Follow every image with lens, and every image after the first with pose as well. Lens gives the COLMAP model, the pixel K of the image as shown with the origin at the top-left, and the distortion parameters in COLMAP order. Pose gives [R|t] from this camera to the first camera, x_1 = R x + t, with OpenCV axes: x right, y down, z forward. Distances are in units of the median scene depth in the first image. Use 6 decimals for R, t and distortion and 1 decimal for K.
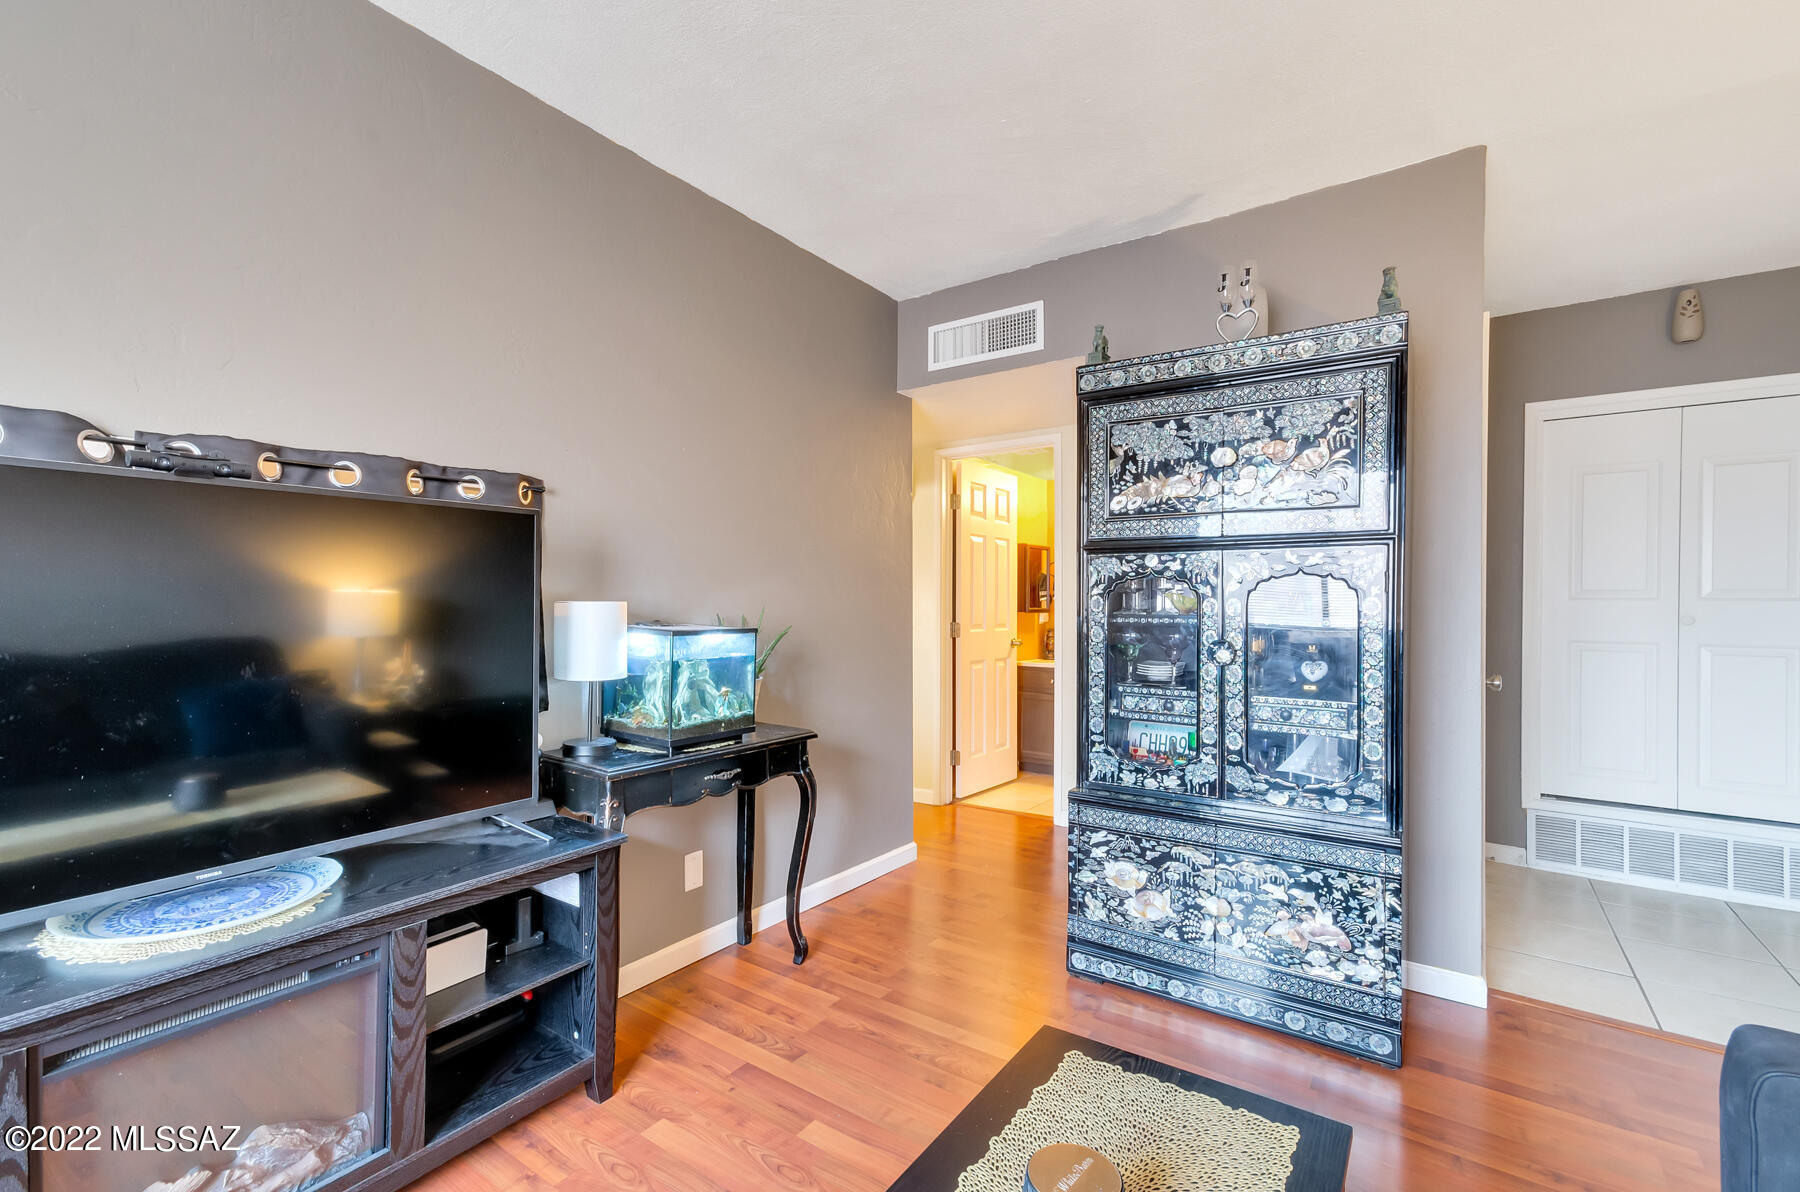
lens RADIAL K [[806.3, 0, 897.7], [0, 806.3, 606.8], [0, 0, 1]] dist [-0.001043, 0.000833]
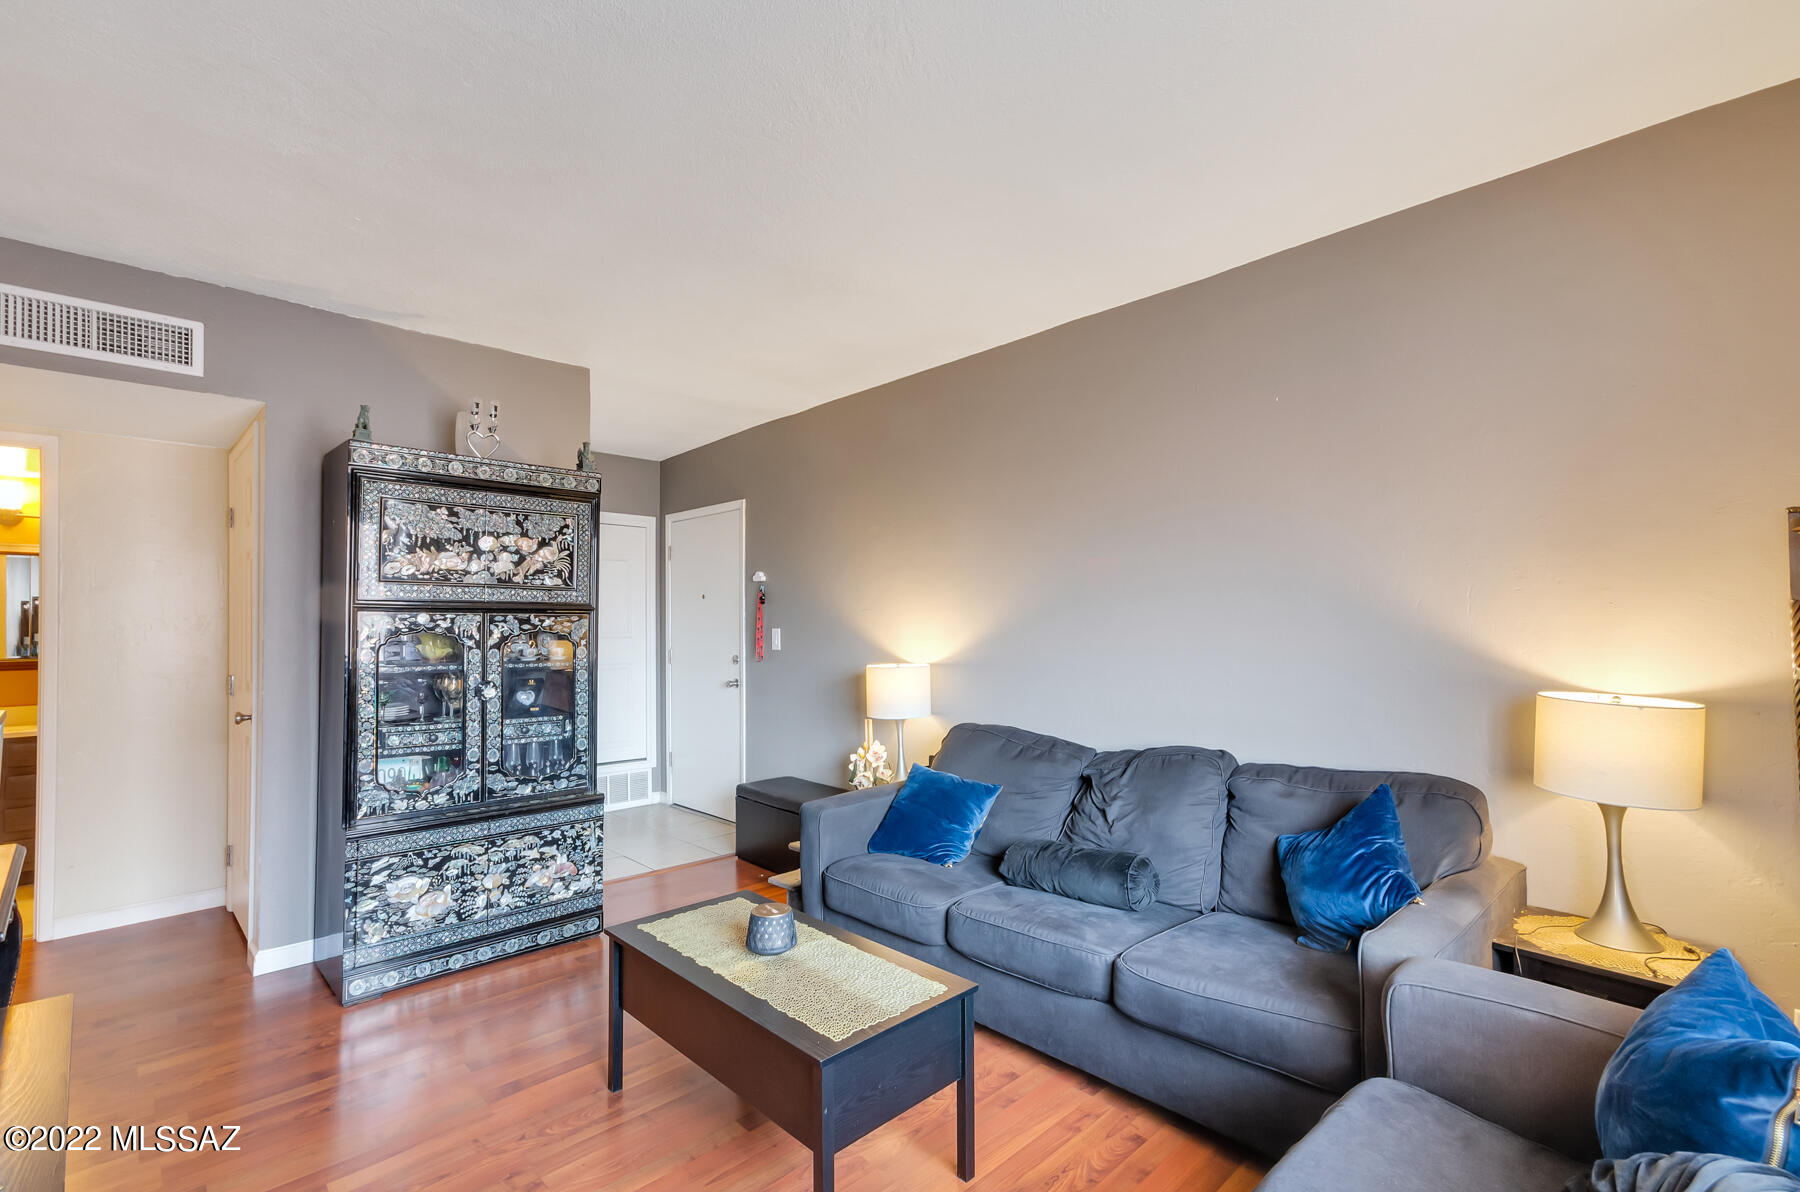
lens RADIAL K [[806.3, 0, 898.4], [0, 806.3, 603.7], [0, 0, 1]] dist [-0.001043, 0.000833]
pose [[0.186083, 0.022043, 0.982287, -0.768300], [0.007159, 0.999691, -0.023790, -0.048512], [-0.982508, 0.011459, 0.185868, 0.082043]]
